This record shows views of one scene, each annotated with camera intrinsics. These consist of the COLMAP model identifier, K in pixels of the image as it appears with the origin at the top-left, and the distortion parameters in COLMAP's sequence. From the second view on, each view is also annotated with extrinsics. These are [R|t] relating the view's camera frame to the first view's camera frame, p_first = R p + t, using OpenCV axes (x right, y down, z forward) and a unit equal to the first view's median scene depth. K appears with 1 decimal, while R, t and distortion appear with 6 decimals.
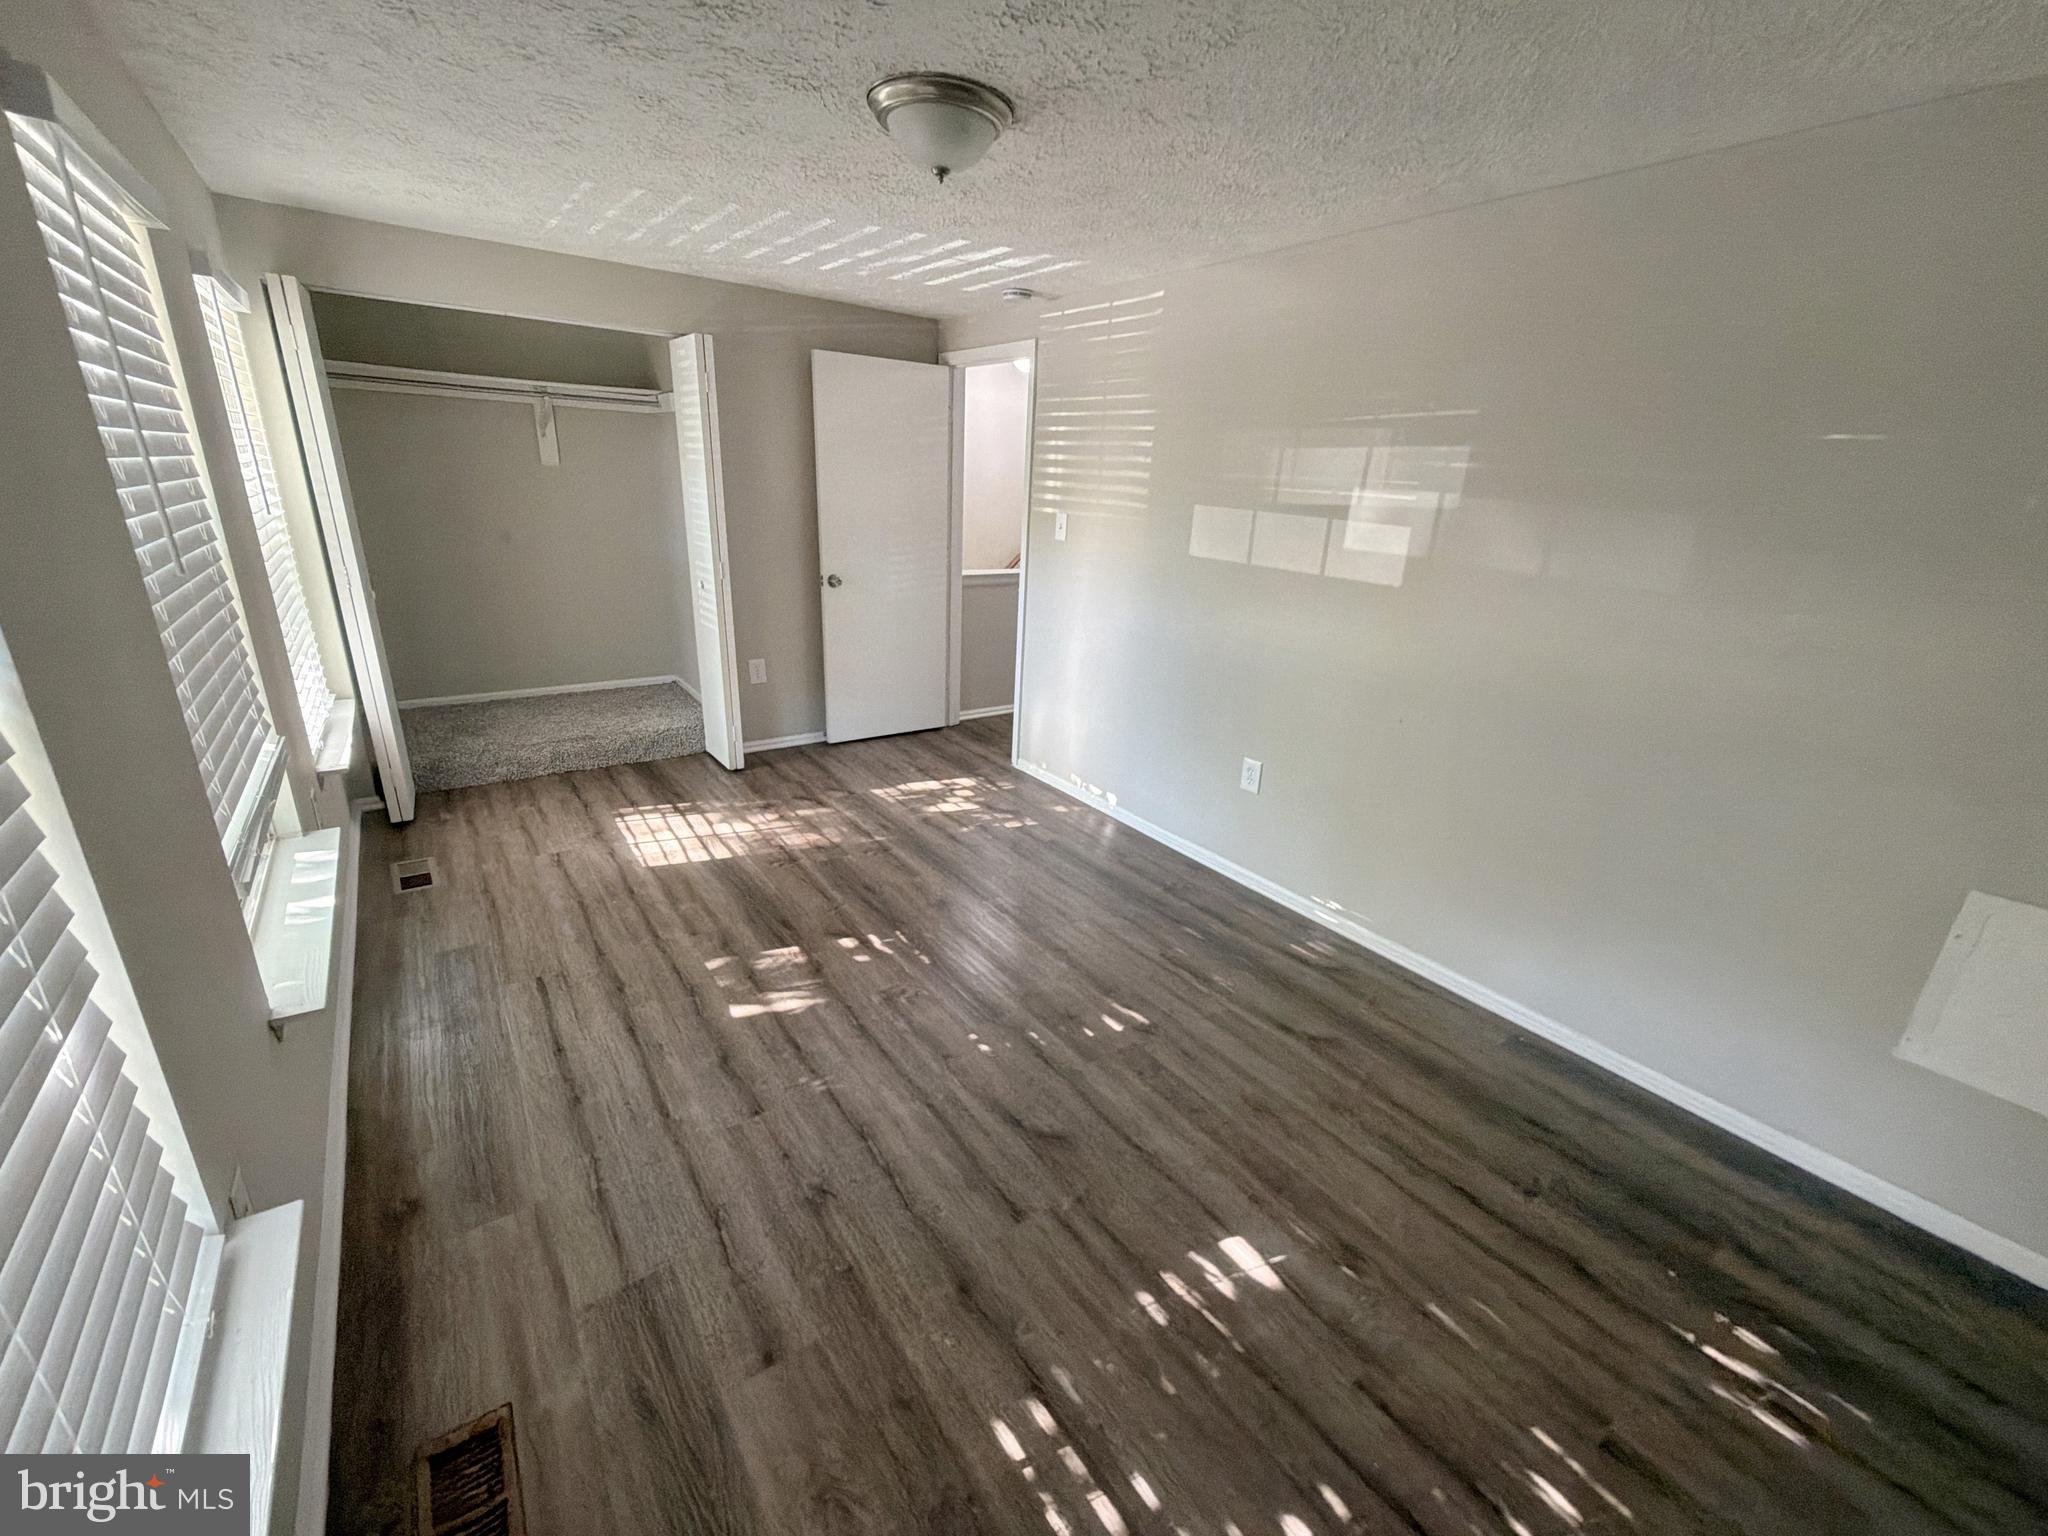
lens RADIAL K [[833.5, 0, 1033.9], [0, 833.5, 768.3], [0, 0, 1]] dist [-0.001865, -0.000053]
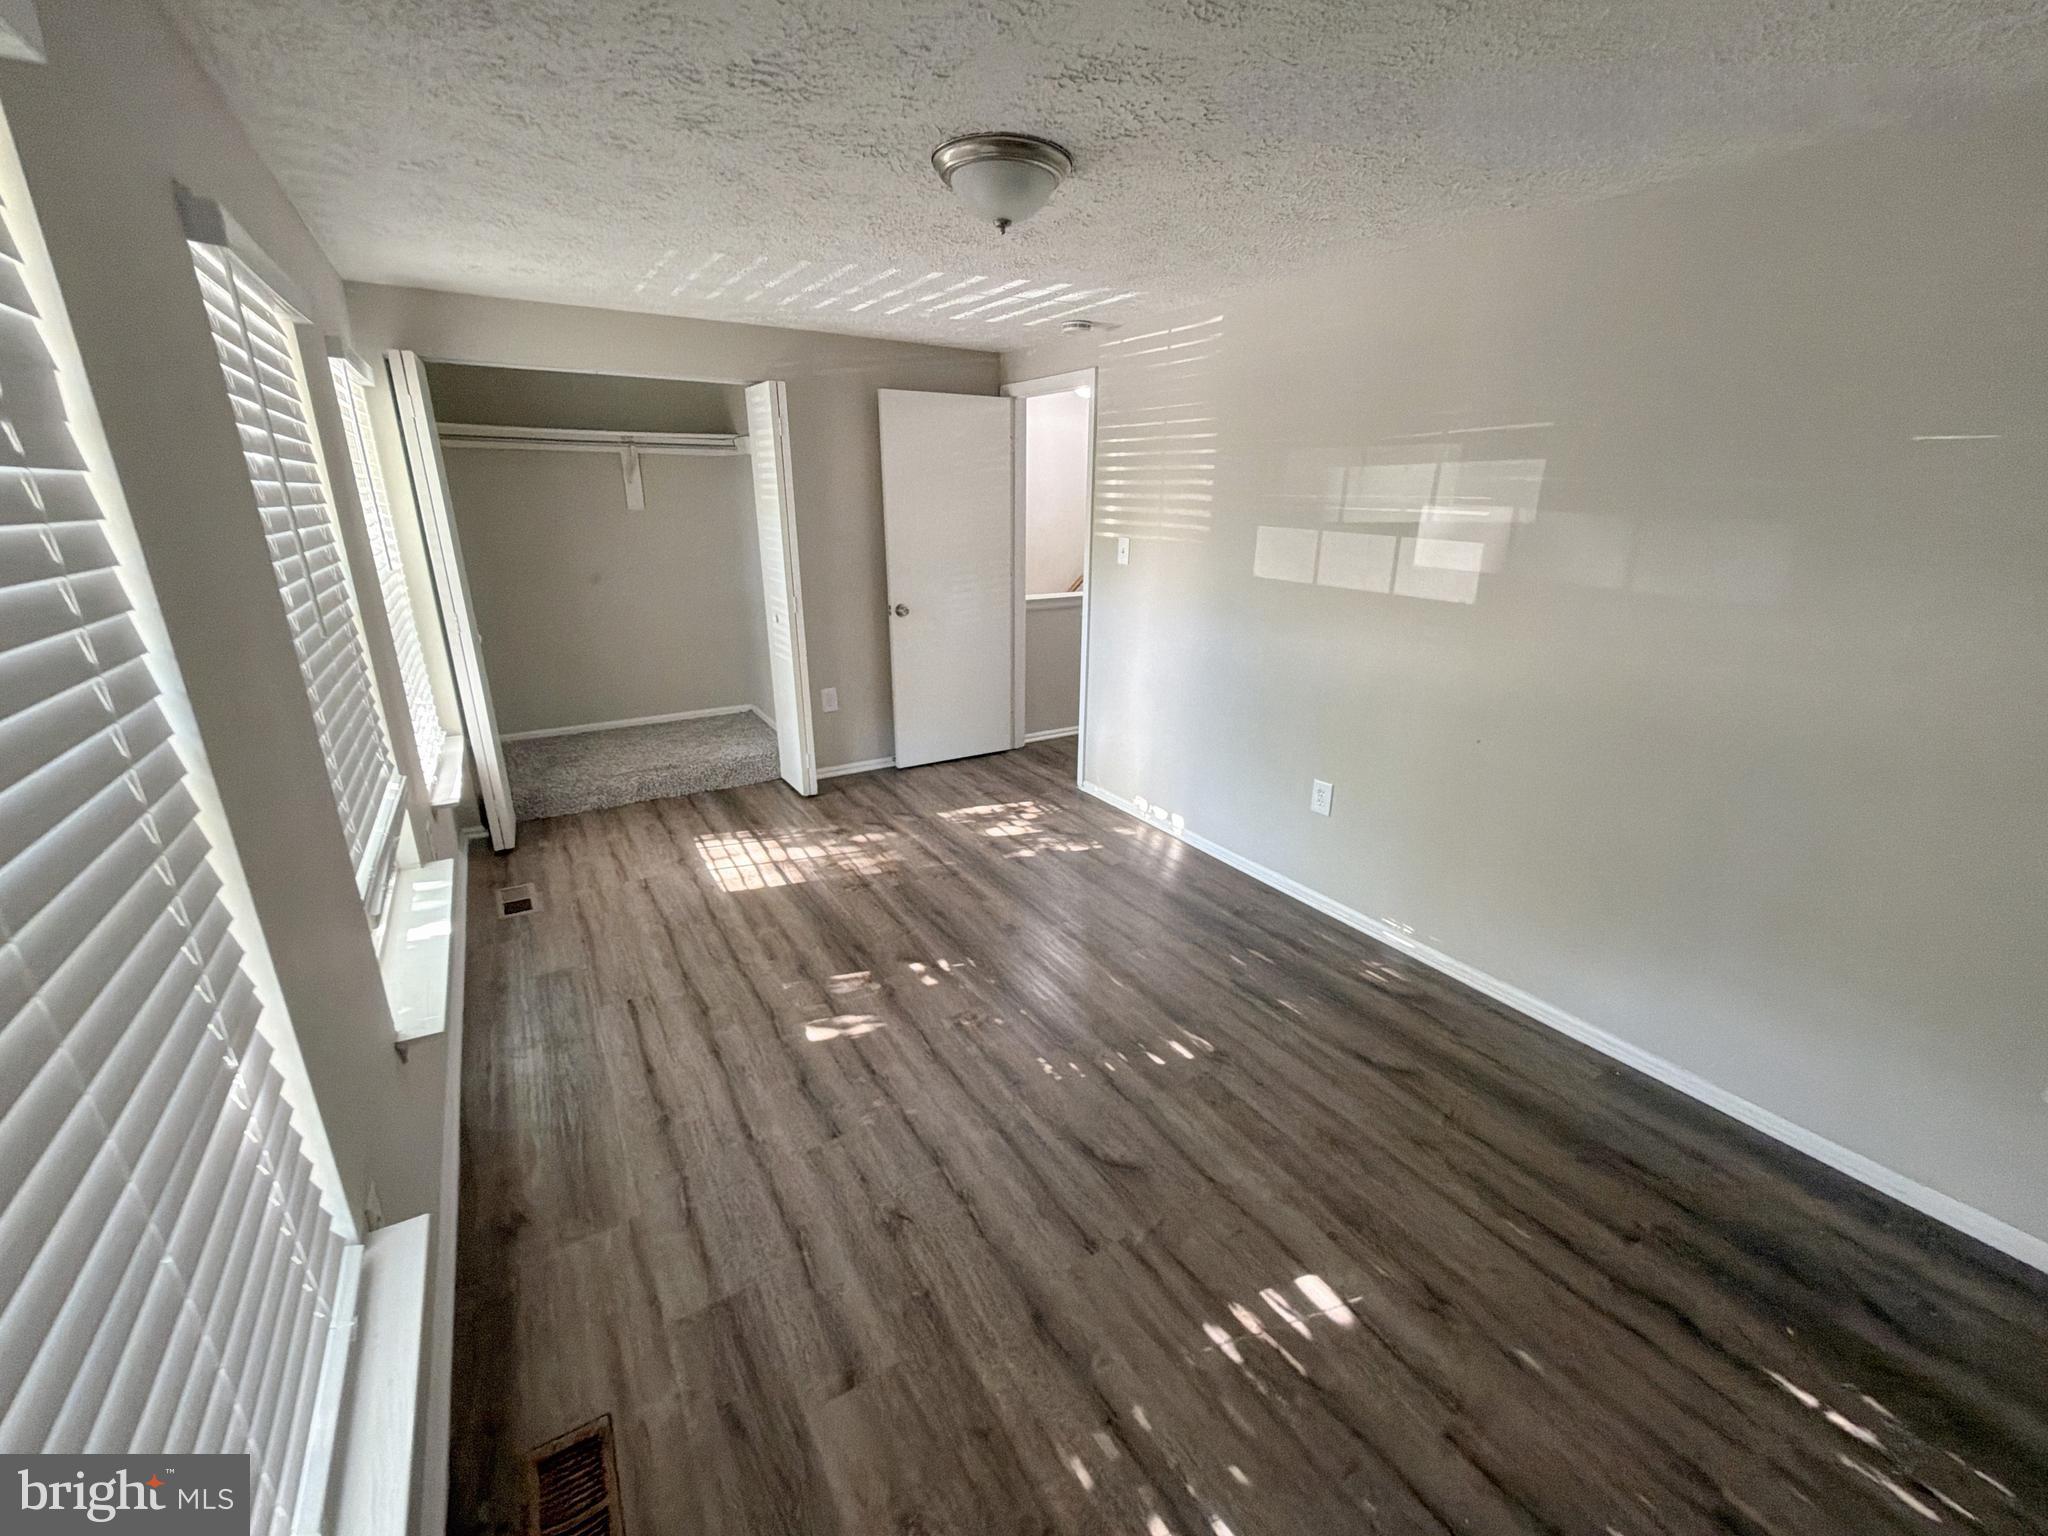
lens RADIAL K [[835.9, 0, 1030.1], [0, 835.9, 766.4], [0, 0, 1]] dist [-0.000913, -0.000233]
pose [[0.996617, -0.014023, -0.080976, -0.002498], [0.012319, 0.999693, -0.021505, -0.015707], [0.081253, 0.020435, 0.996484, -0.016097]]
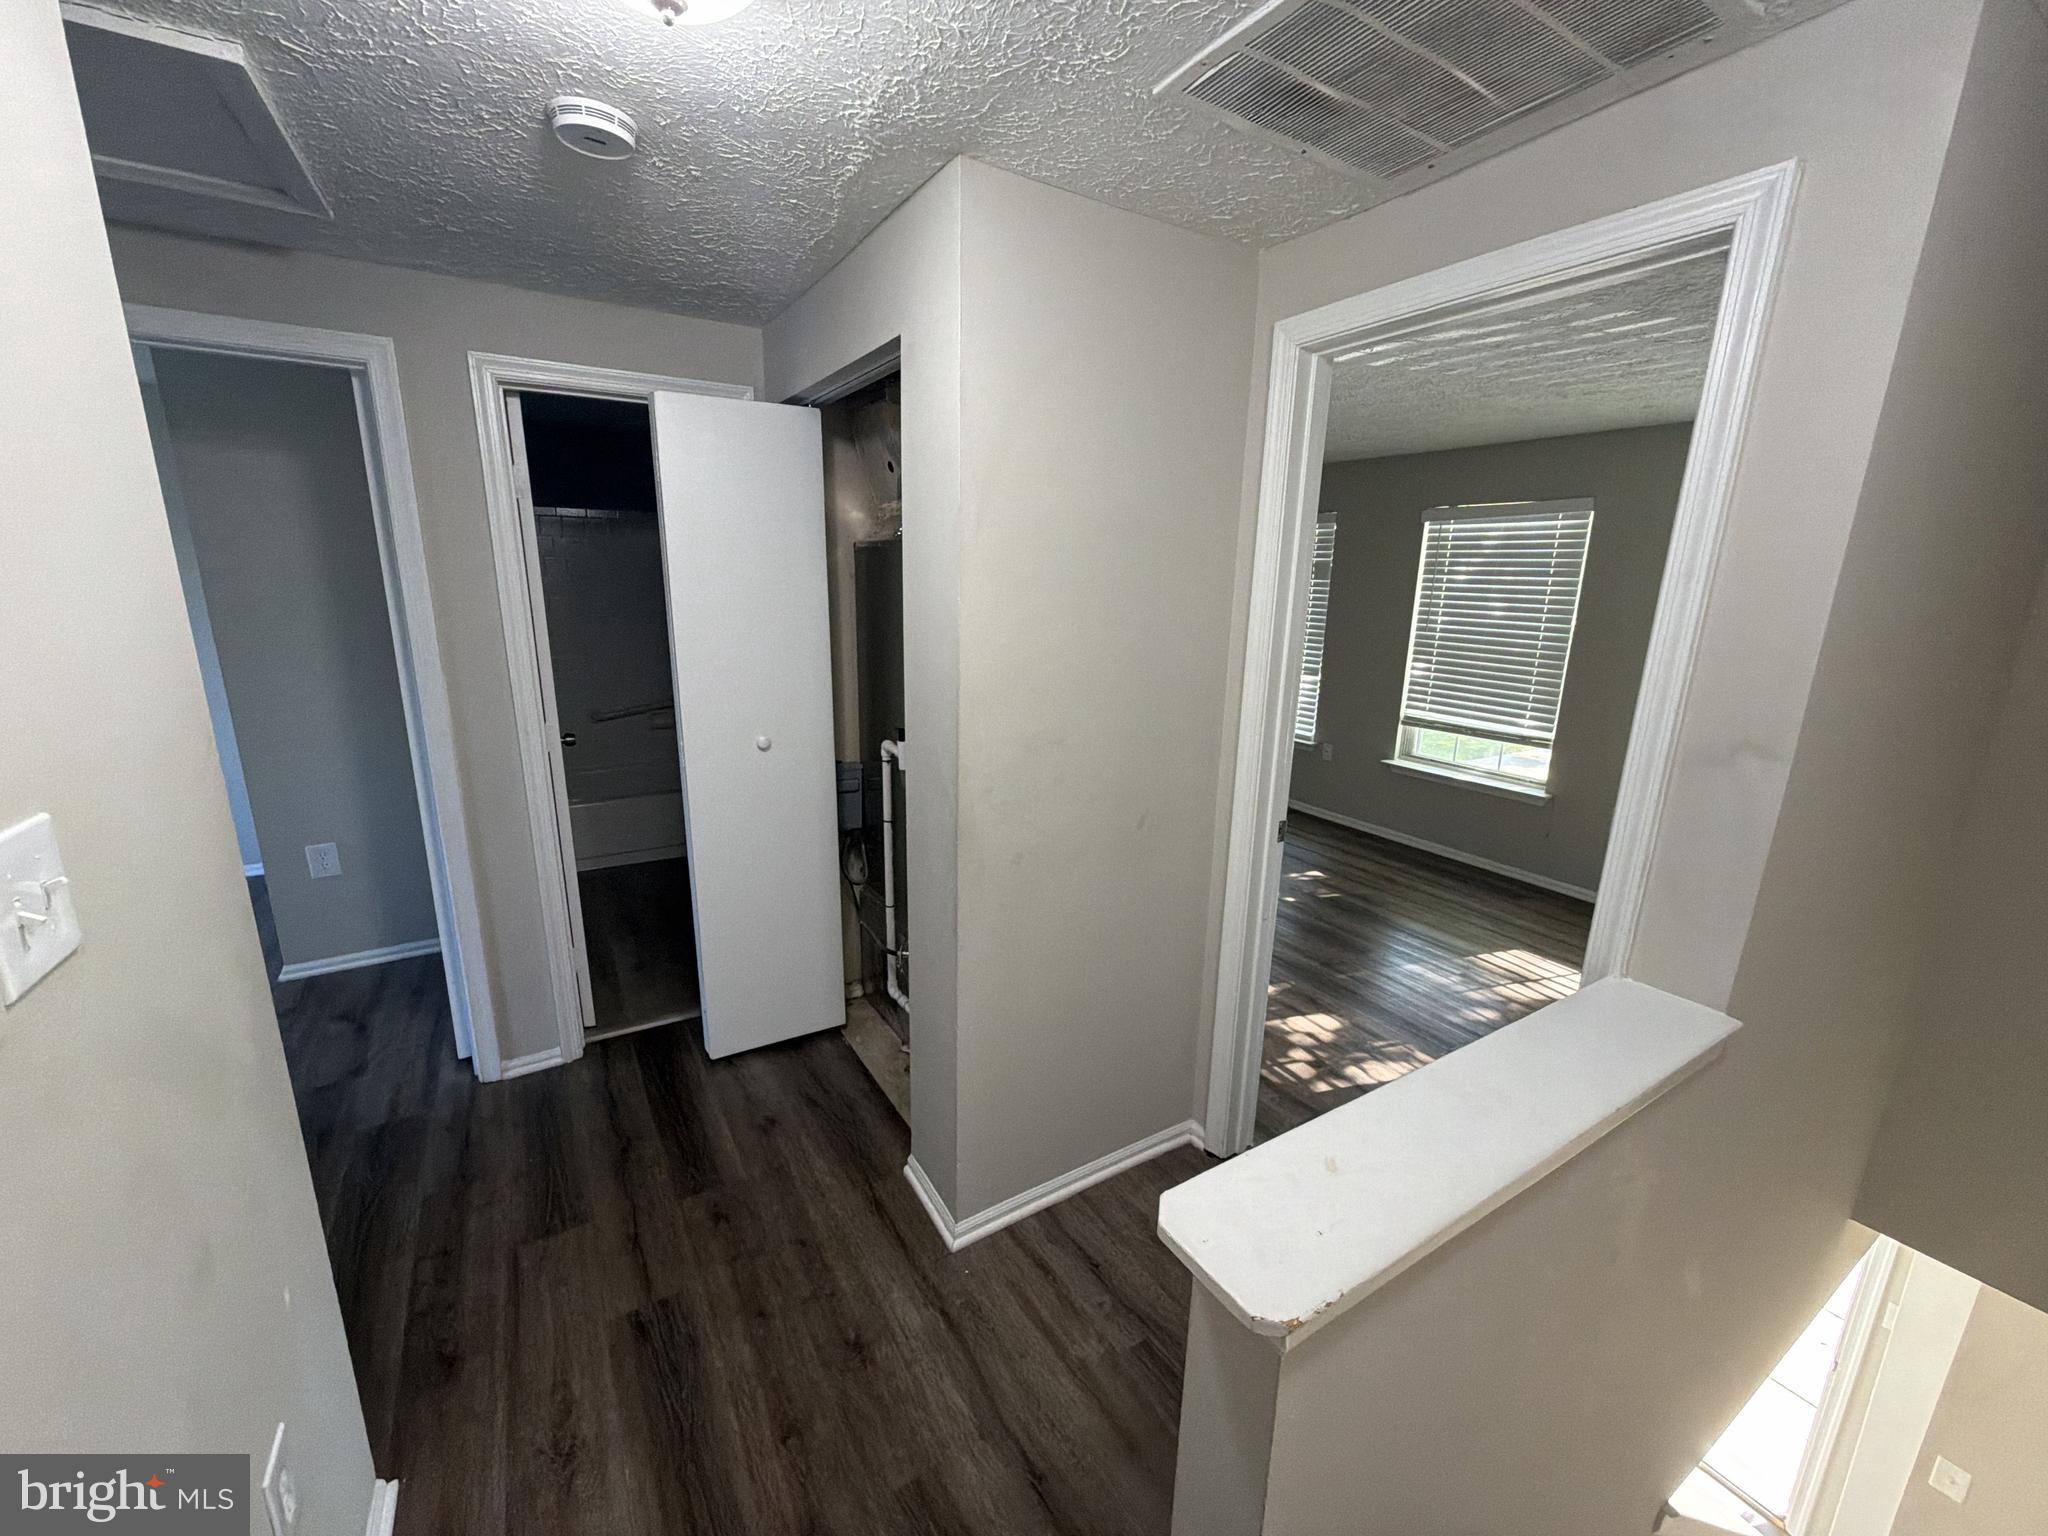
lens RADIAL K [[813.7, 0, 1024.0], [0, 813.7, 768.0], [0, 0, 1]] dist [0.000856, 0.000013]
pose [[-0.993755, -0.086014, 0.071078, 0.264765], [-0.033468, 0.837444, 0.545497, -1.233526], [-0.106444, 0.539712, -0.835093, 3.452830]]
